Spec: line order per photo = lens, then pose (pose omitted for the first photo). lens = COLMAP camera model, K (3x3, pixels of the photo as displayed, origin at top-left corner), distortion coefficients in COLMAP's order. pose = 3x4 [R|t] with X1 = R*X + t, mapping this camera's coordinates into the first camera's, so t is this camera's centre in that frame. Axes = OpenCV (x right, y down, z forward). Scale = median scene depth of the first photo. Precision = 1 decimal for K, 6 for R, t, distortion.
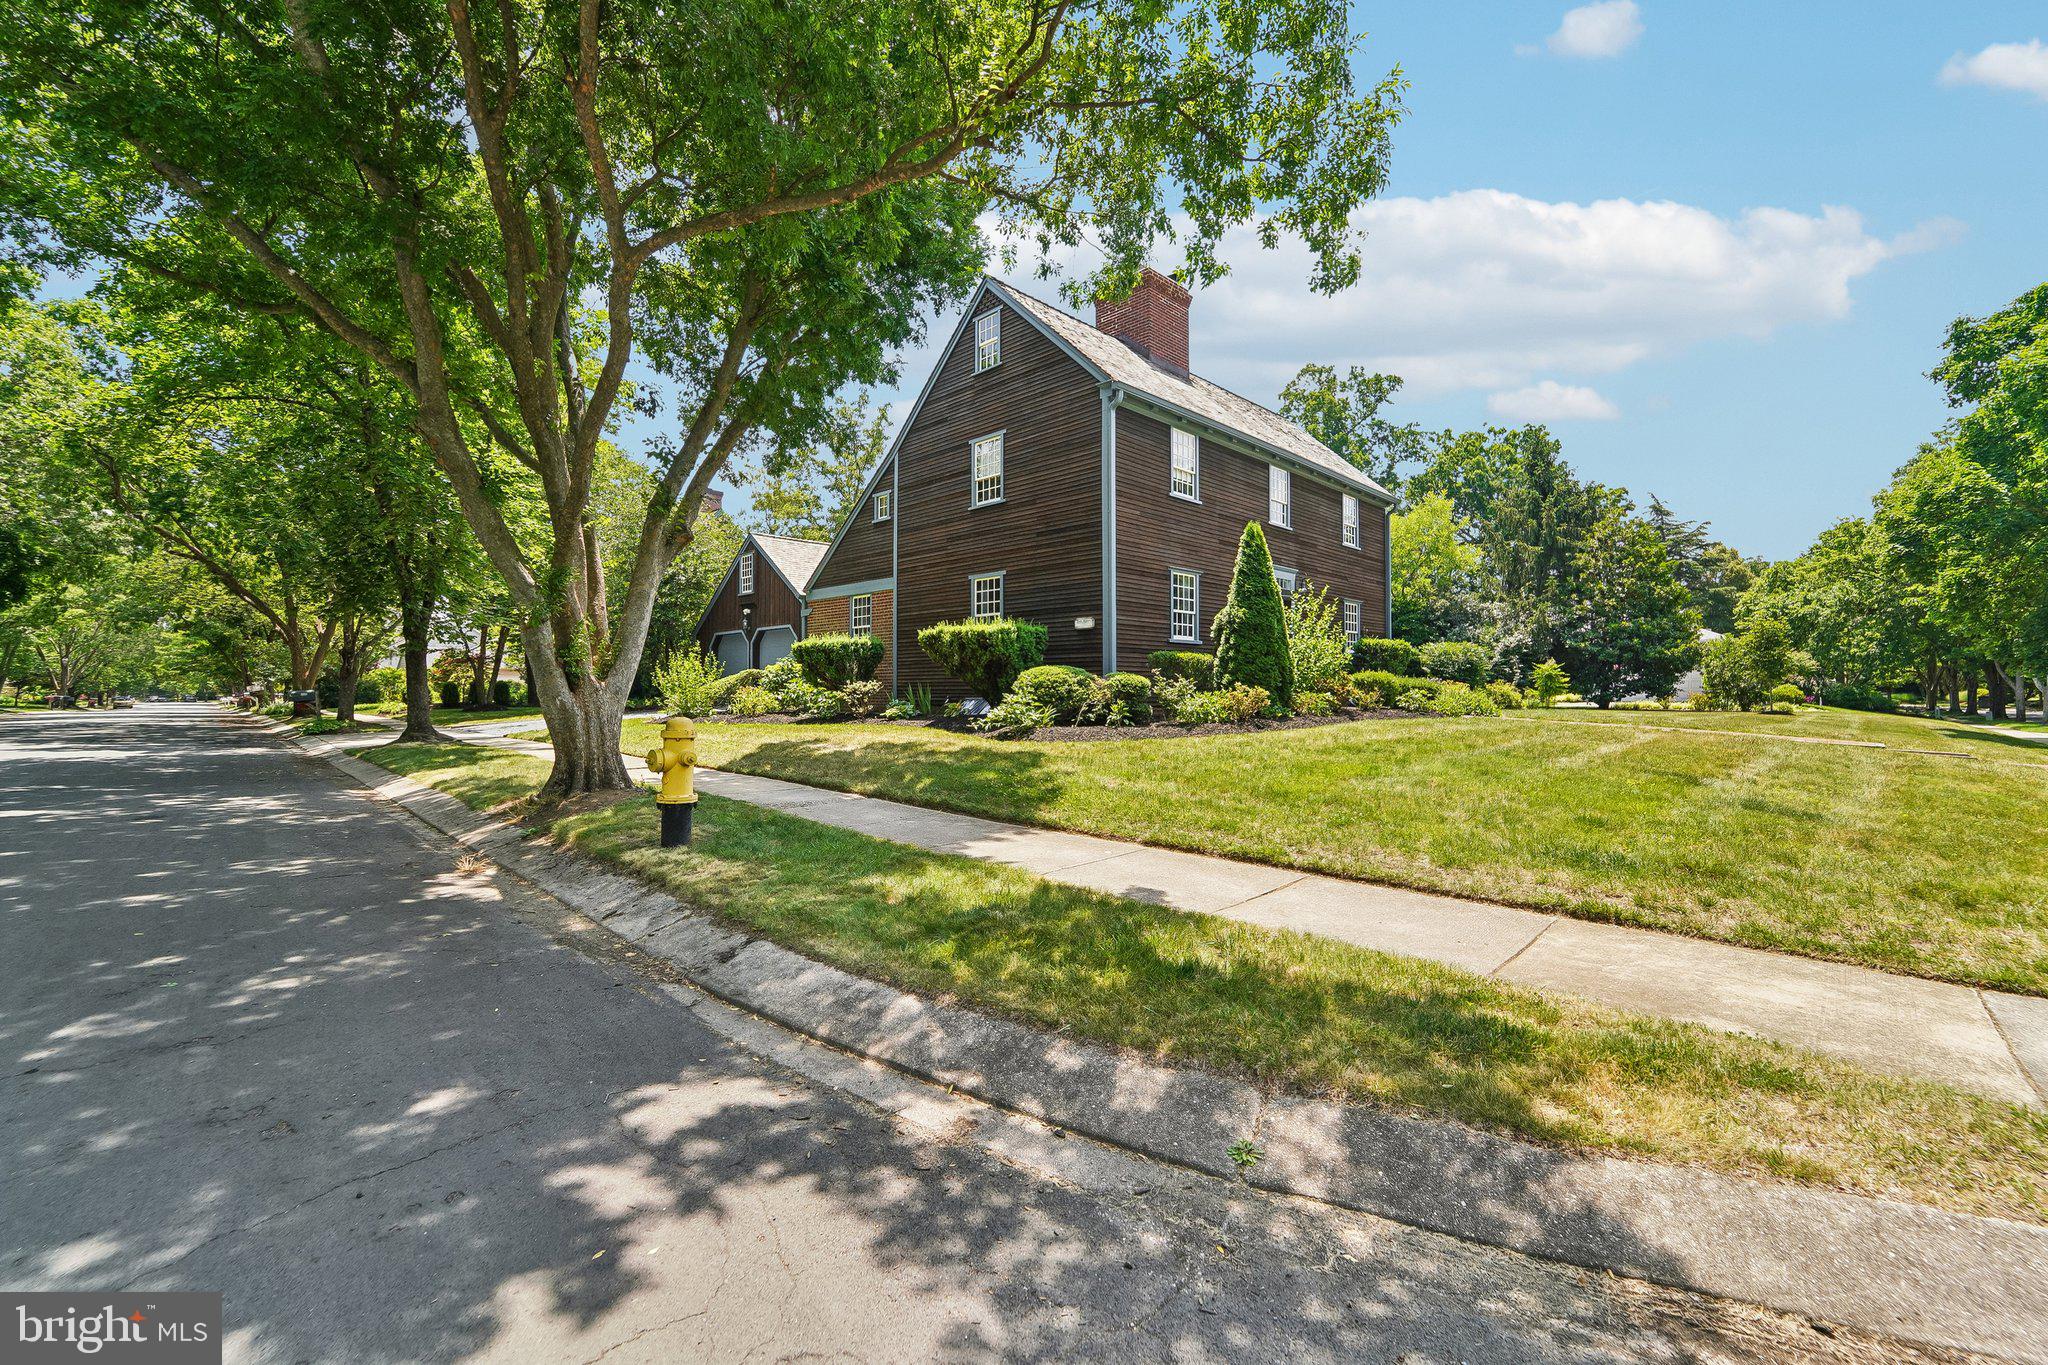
lens RADIAL K [[817.2, 0, 1025.7], [0, 817.2, 683.2], [0, 0, 1]] dist [-0.018324, -0.000187]
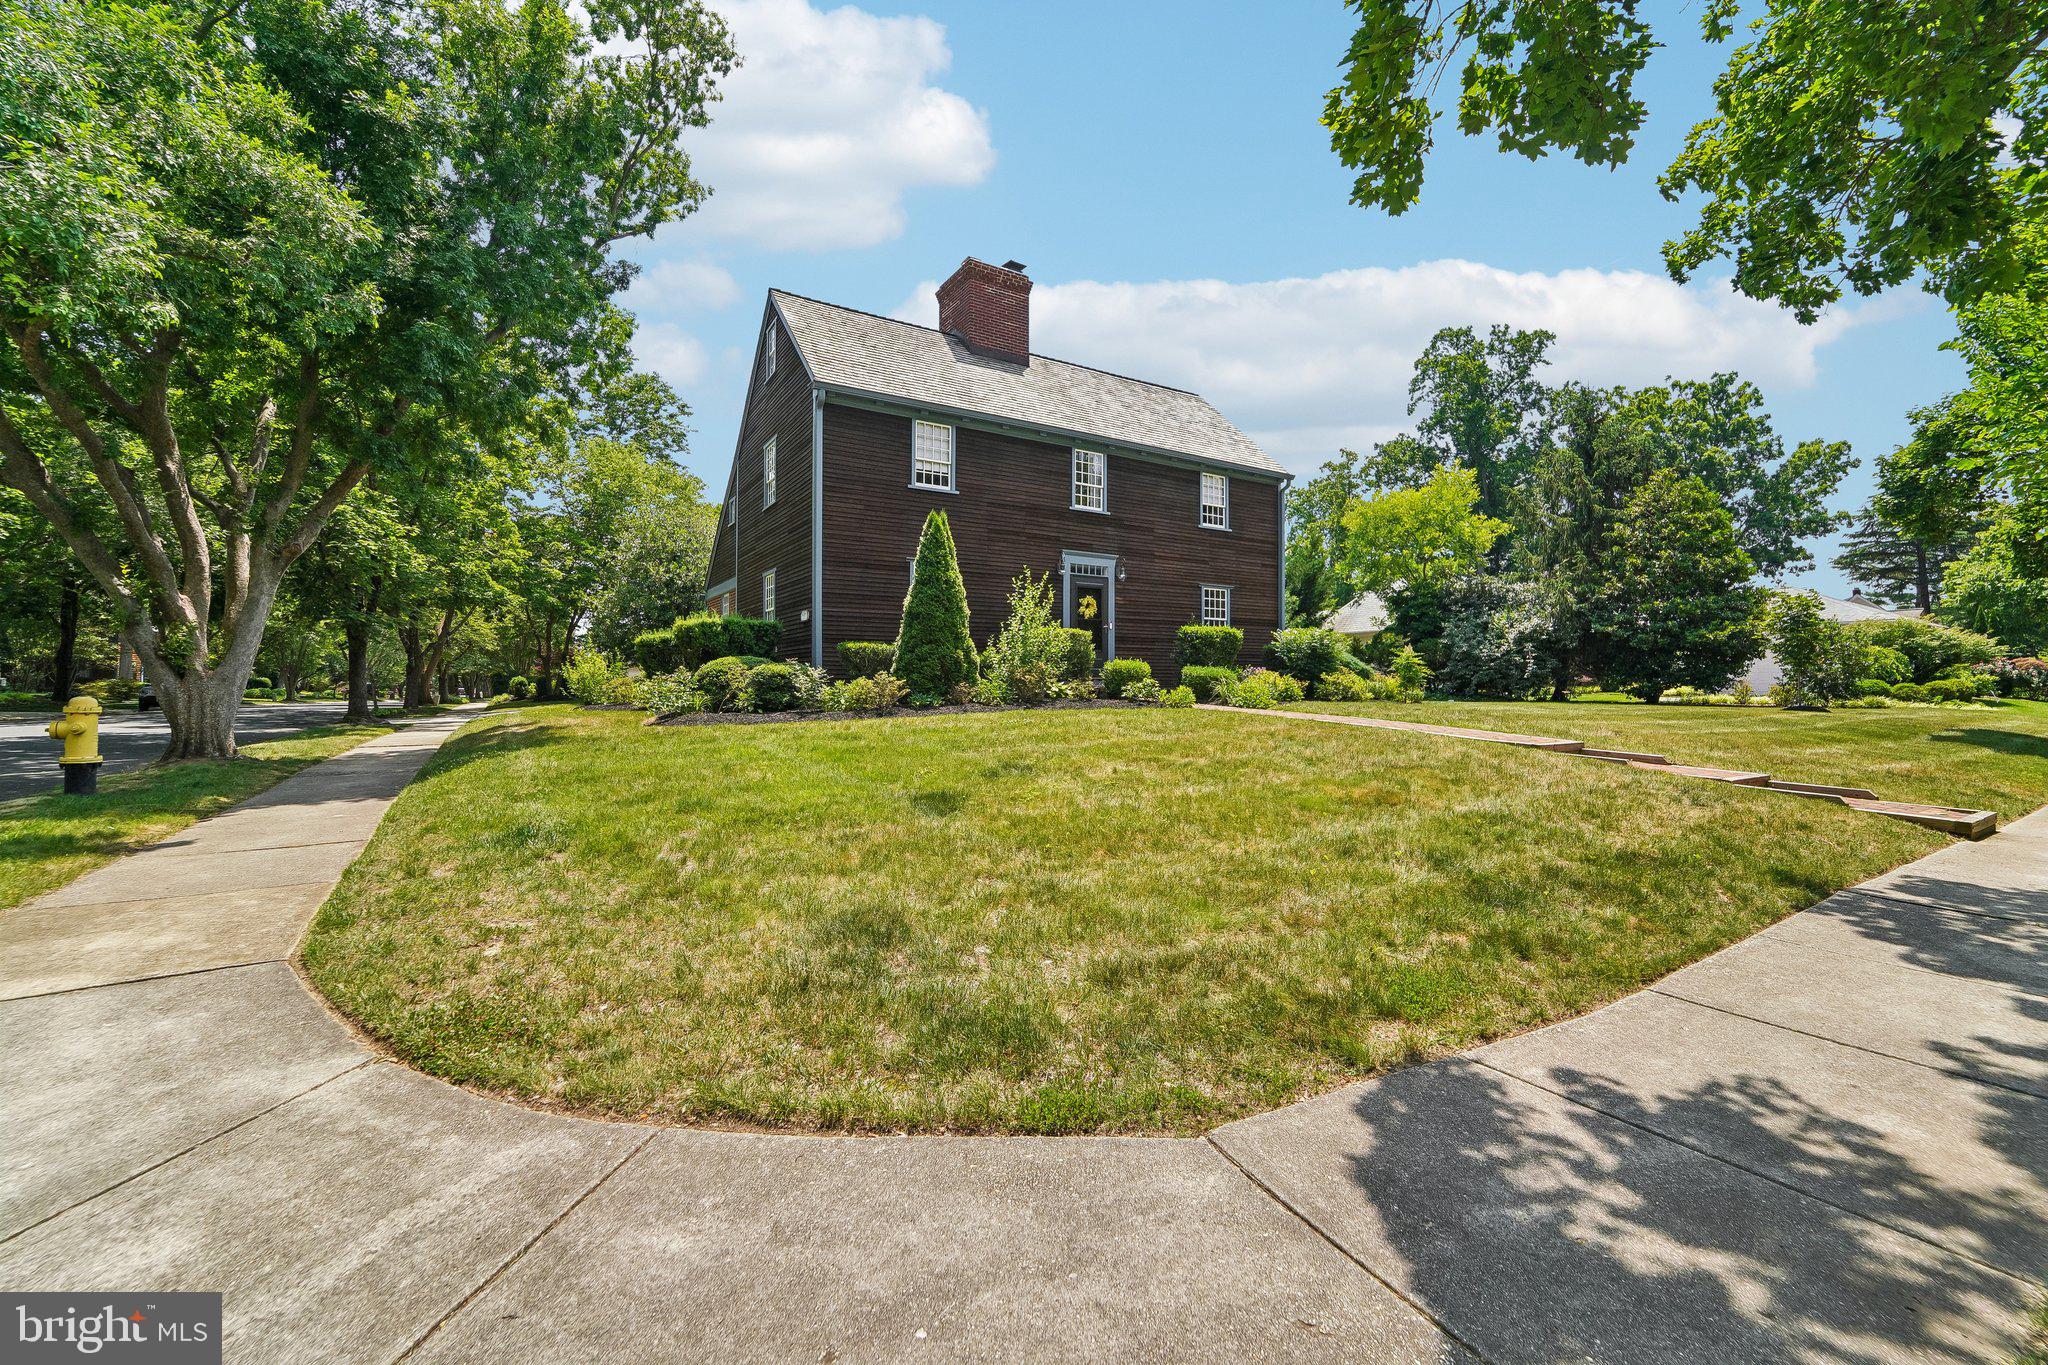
lens RADIAL K [[817.2, 0, 1022.9], [0, 817.2, 686.6], [0, 0, 1]] dist [-0.018324, -0.000187]
pose [[0.975998, -0.002491, -0.217765, 0.259585], [0.004233, 0.999963, 0.007534, 0.004863], [0.217738, -0.008275, 0.975972, 0.018811]]
